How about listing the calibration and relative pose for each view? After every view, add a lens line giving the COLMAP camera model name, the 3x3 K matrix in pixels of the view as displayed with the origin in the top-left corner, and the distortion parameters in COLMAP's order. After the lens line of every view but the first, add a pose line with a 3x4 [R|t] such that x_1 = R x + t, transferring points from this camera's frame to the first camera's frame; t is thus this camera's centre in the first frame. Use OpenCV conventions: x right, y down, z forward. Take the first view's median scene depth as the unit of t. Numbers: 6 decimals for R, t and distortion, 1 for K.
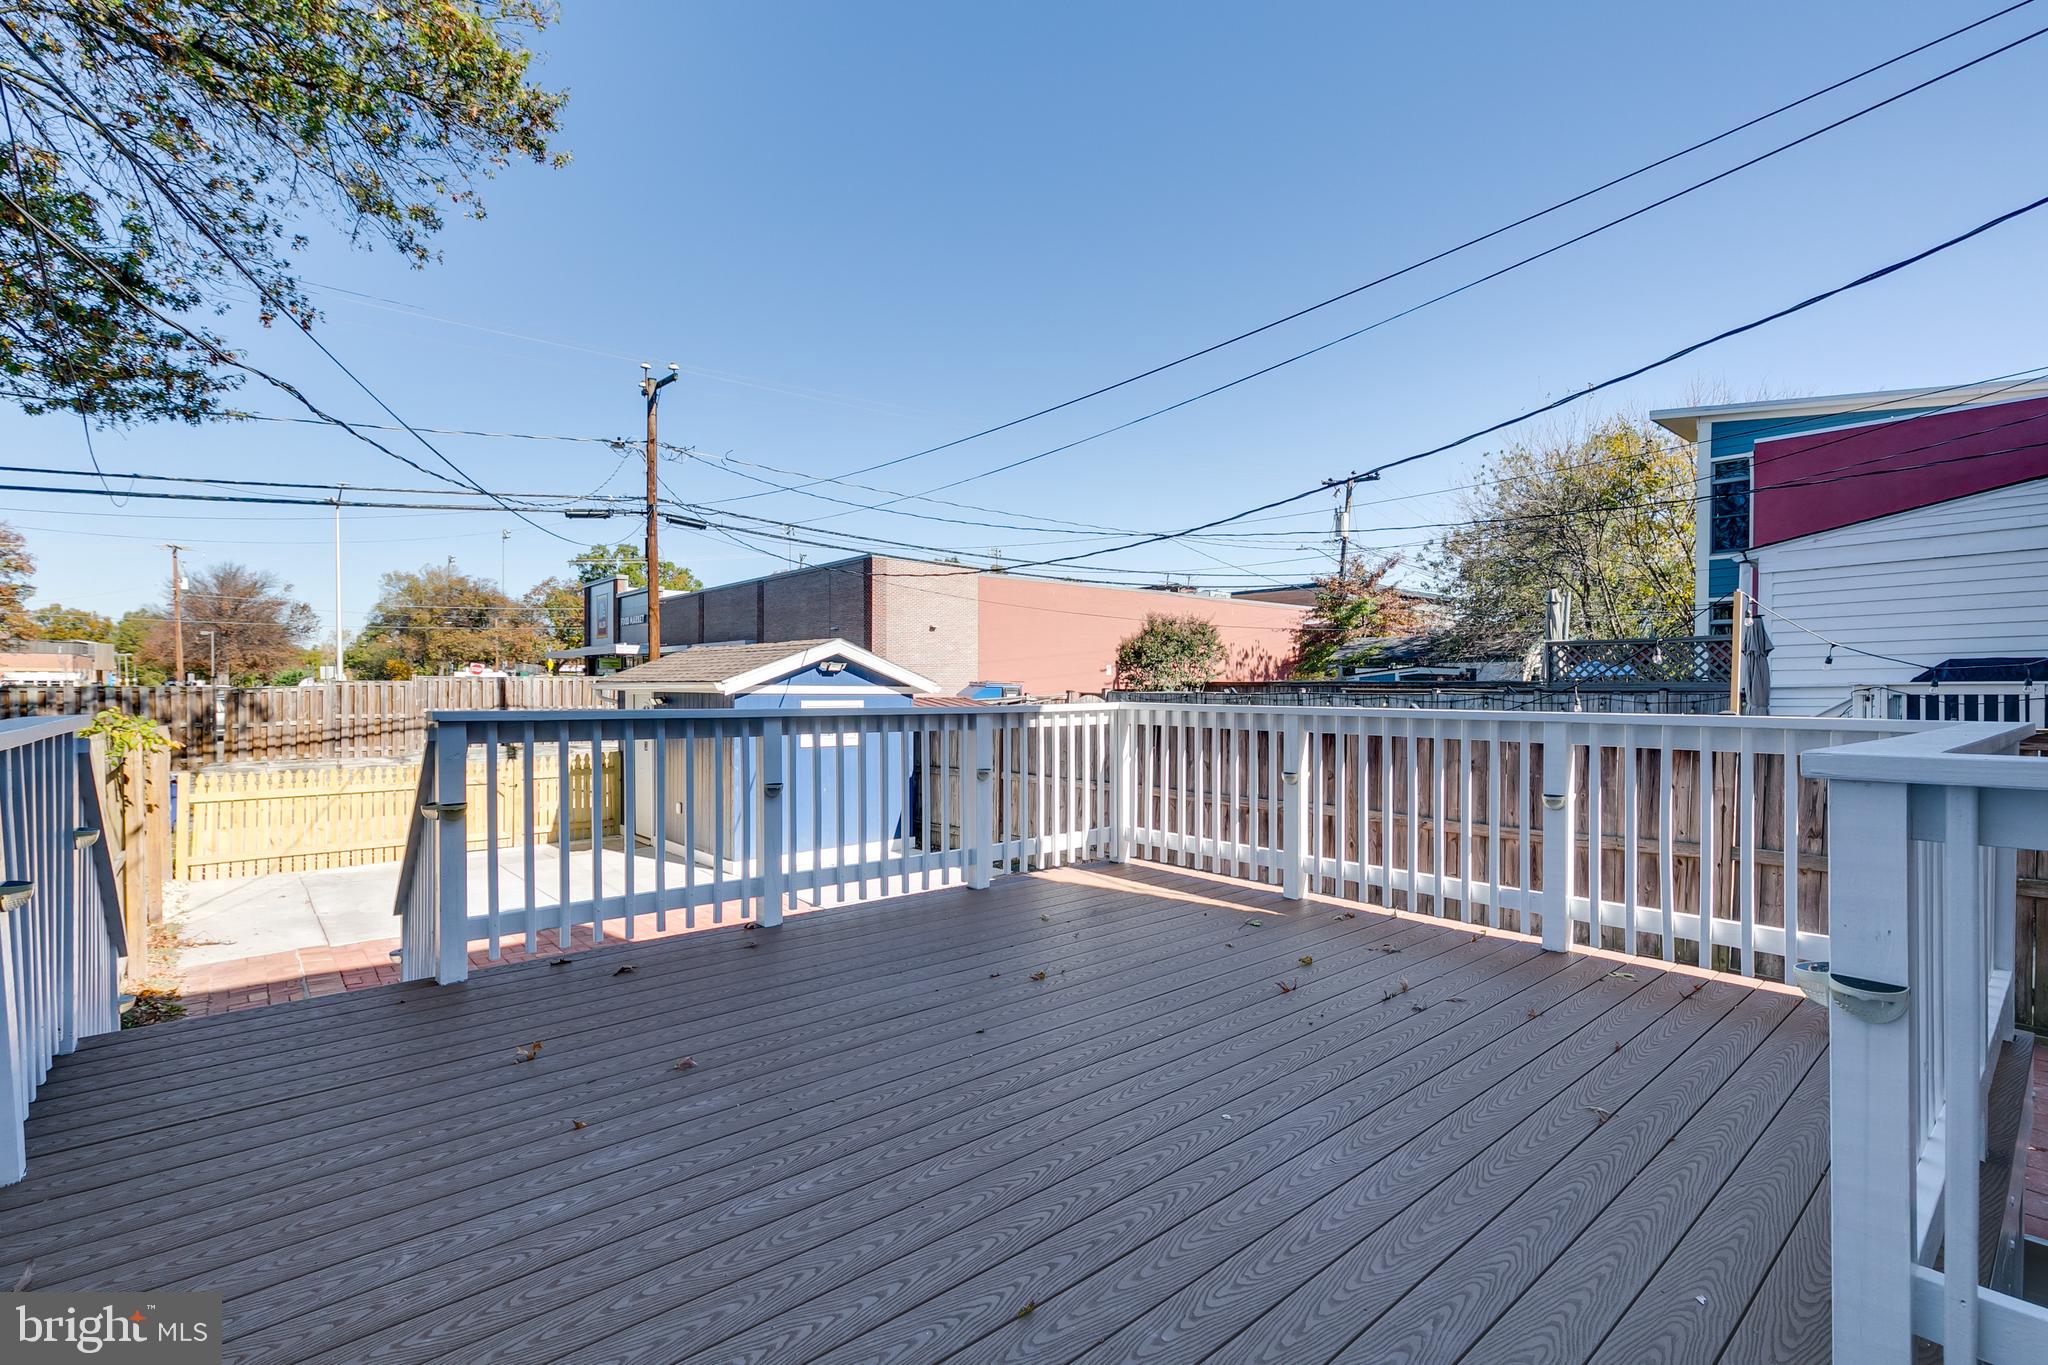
lens RADIAL K [[909.6, 0, 1035.0], [0, 909.6, 689.7], [0, 0, 1]] dist [0.002073, 0.000114]
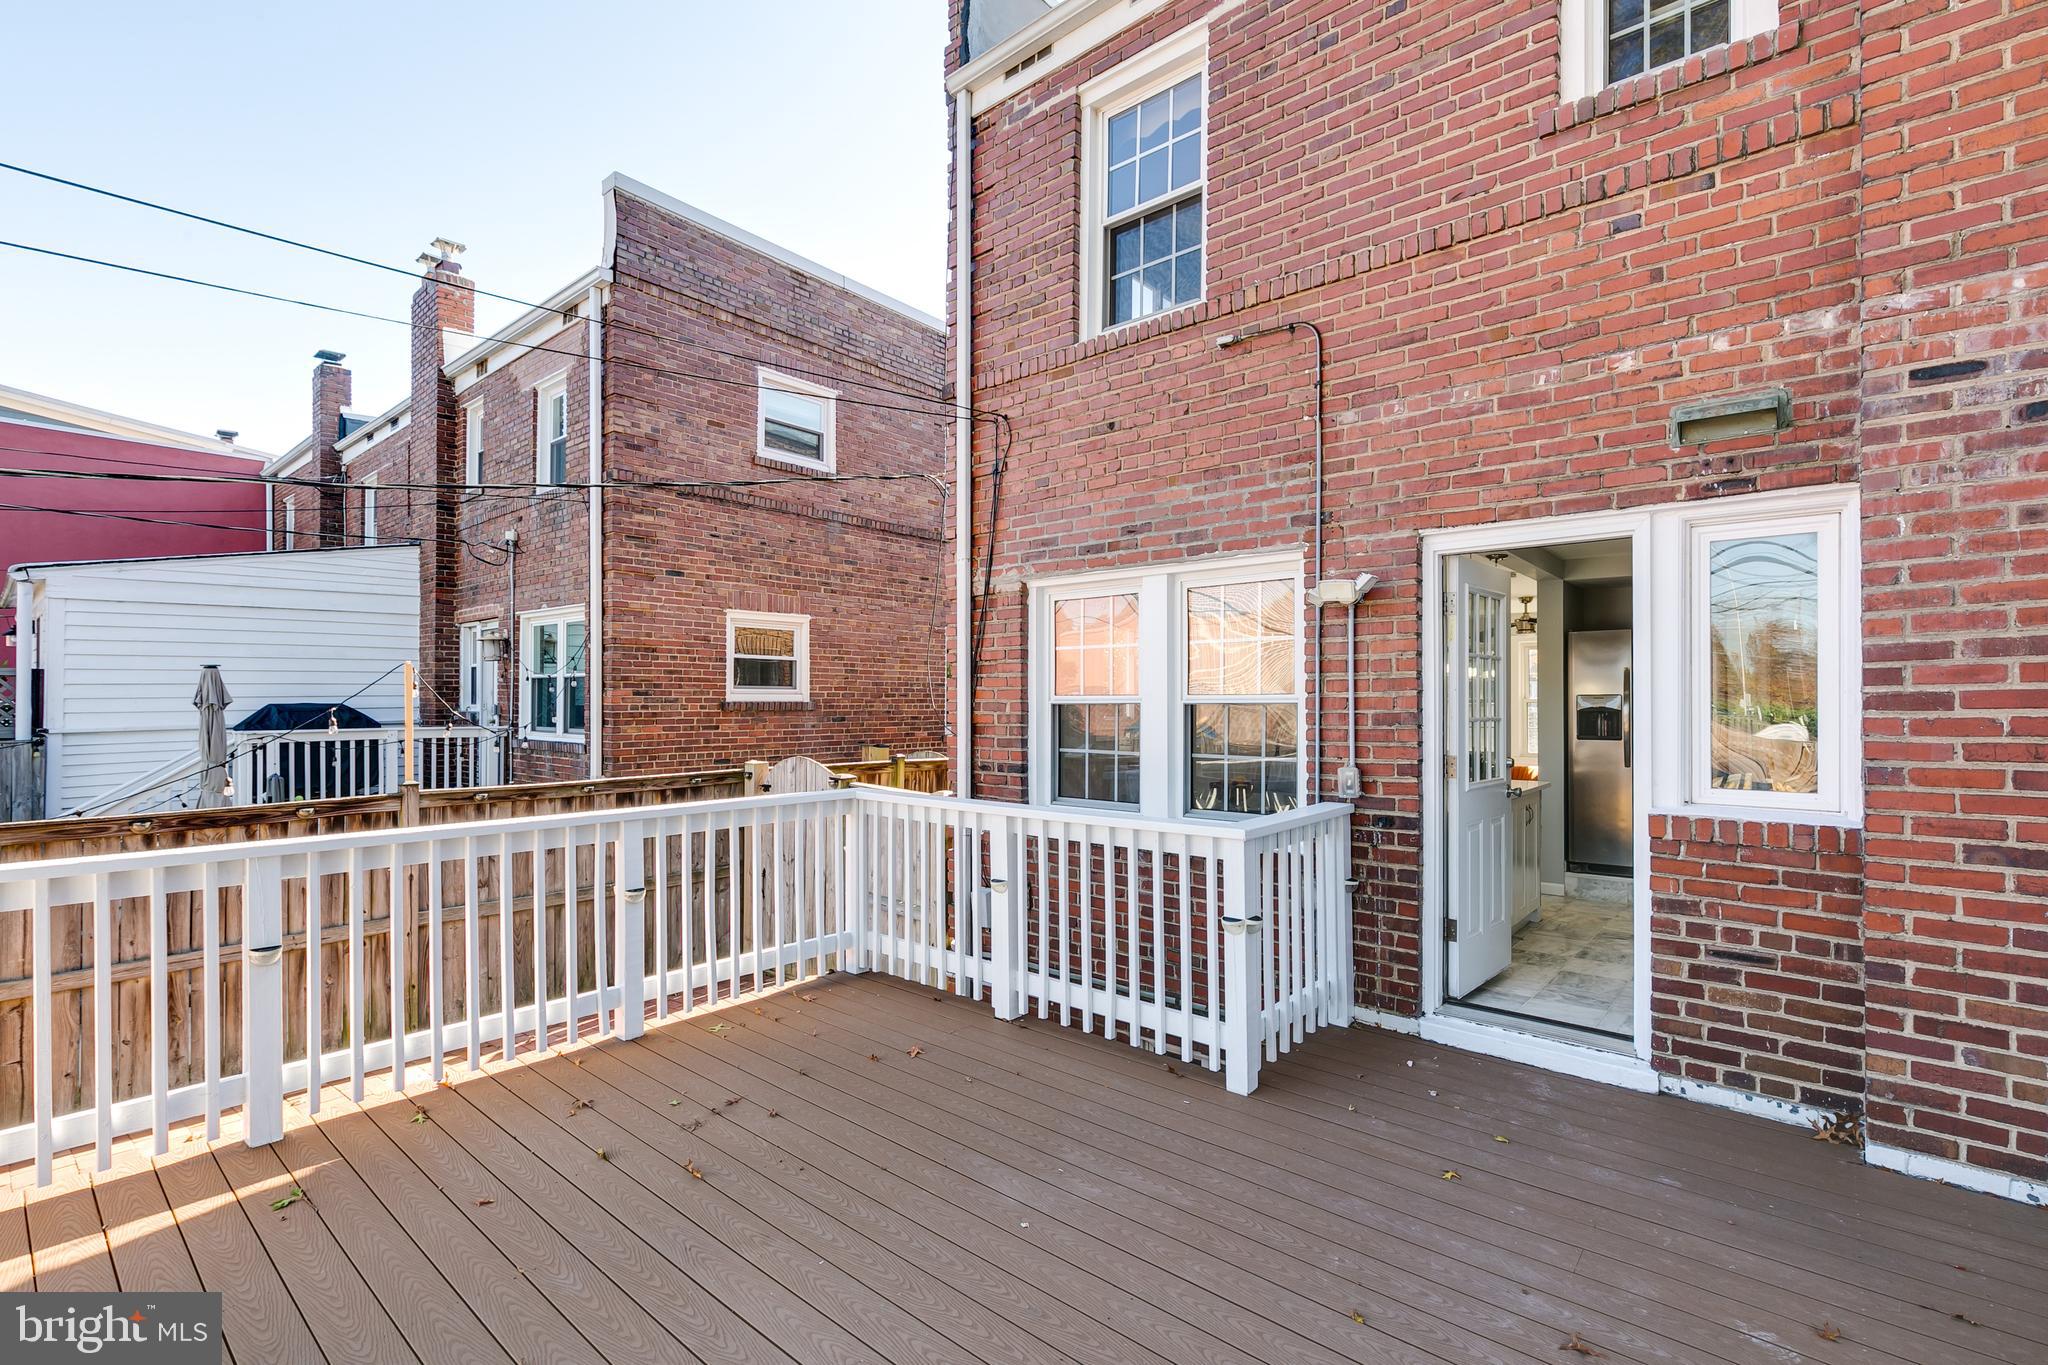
lens RADIAL K [[923.9, 0, 1027.3], [0, 923.9, 676.4], [0, 0, 1]] dist [0.003190, -0.000309]
pose [[-0.145673, 0.023626, 0.989051, -0.390966], [0.001971, 0.999720, -0.023591, -0.071039], [-0.989331, -0.001487, -0.145679, 0.499963]]
